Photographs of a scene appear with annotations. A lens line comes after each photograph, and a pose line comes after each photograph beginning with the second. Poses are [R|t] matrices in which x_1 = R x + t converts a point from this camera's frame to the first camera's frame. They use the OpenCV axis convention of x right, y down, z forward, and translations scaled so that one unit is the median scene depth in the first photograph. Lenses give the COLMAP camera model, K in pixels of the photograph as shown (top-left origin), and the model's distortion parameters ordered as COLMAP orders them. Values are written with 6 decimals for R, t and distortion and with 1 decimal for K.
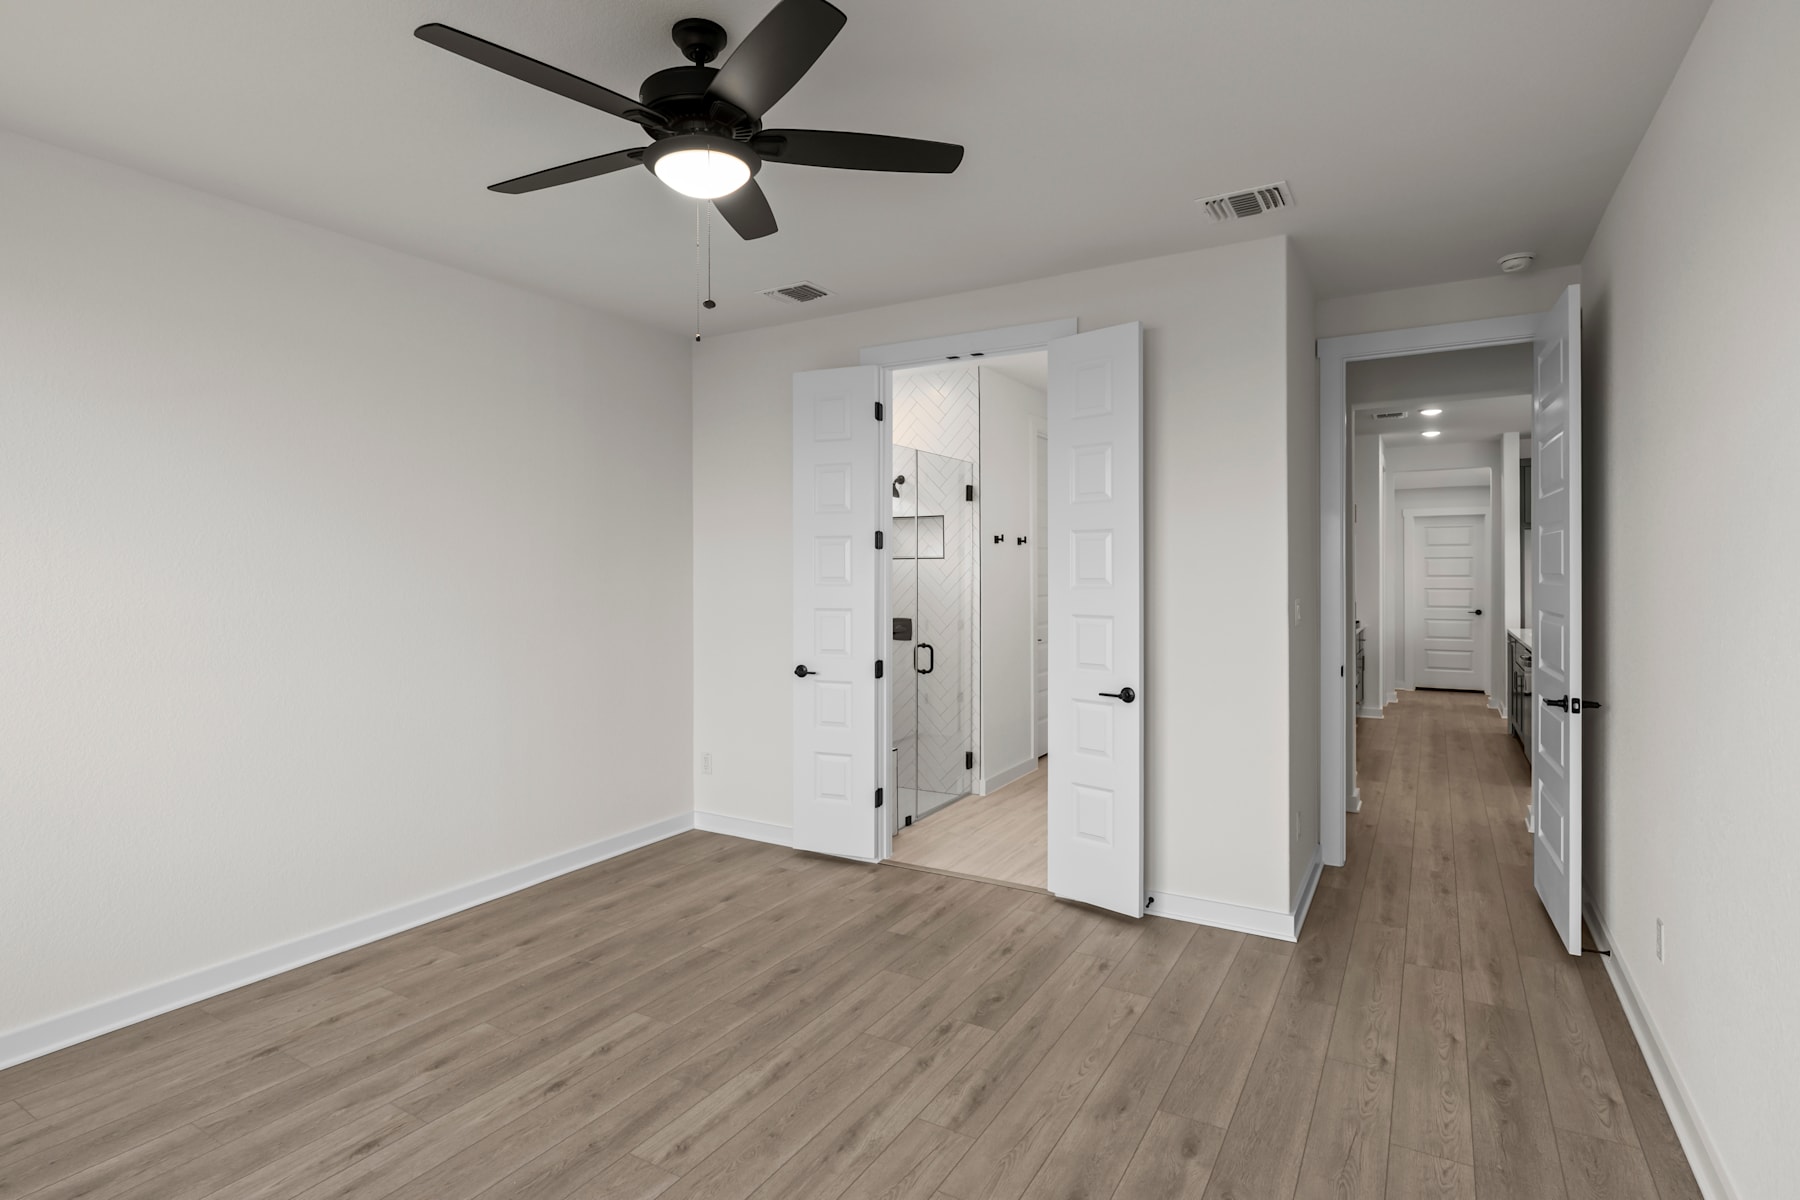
lens RADIAL K [[929.4, 0, 896.1], [0, 929.4, 592.3], [0, 0, 1]] dist [-0.002667, 0.000720]
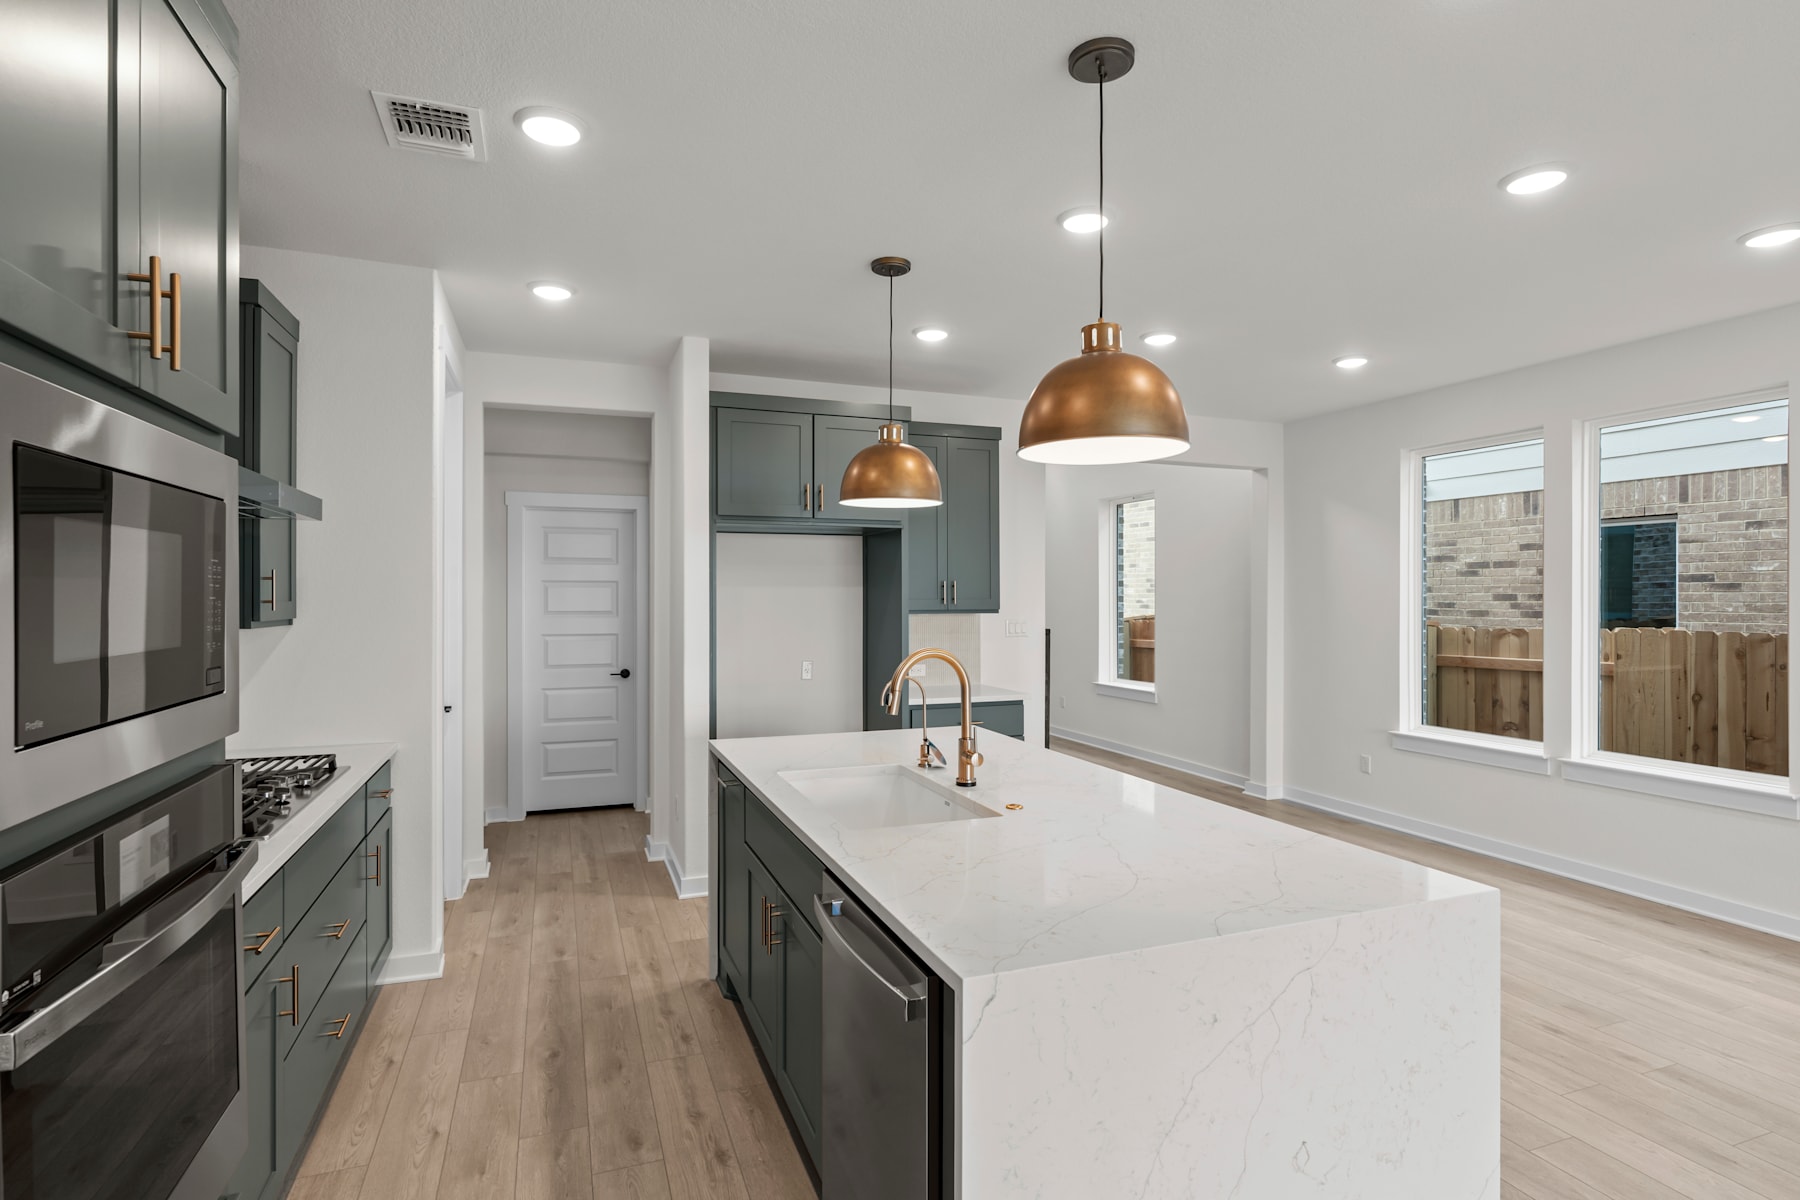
lens RADIAL K [[929.4, 0, 896.1], [0, 929.4, 592.3], [0, 0, 1]] dist [-0.002667, 0.000720]
pose [[0.644470, 0.013802, 0.764505, 0.338509], [0.011225, 0.999559, -0.027508, -0.016189], [-0.764548, 0.026310, 0.644030, 0.579380]]
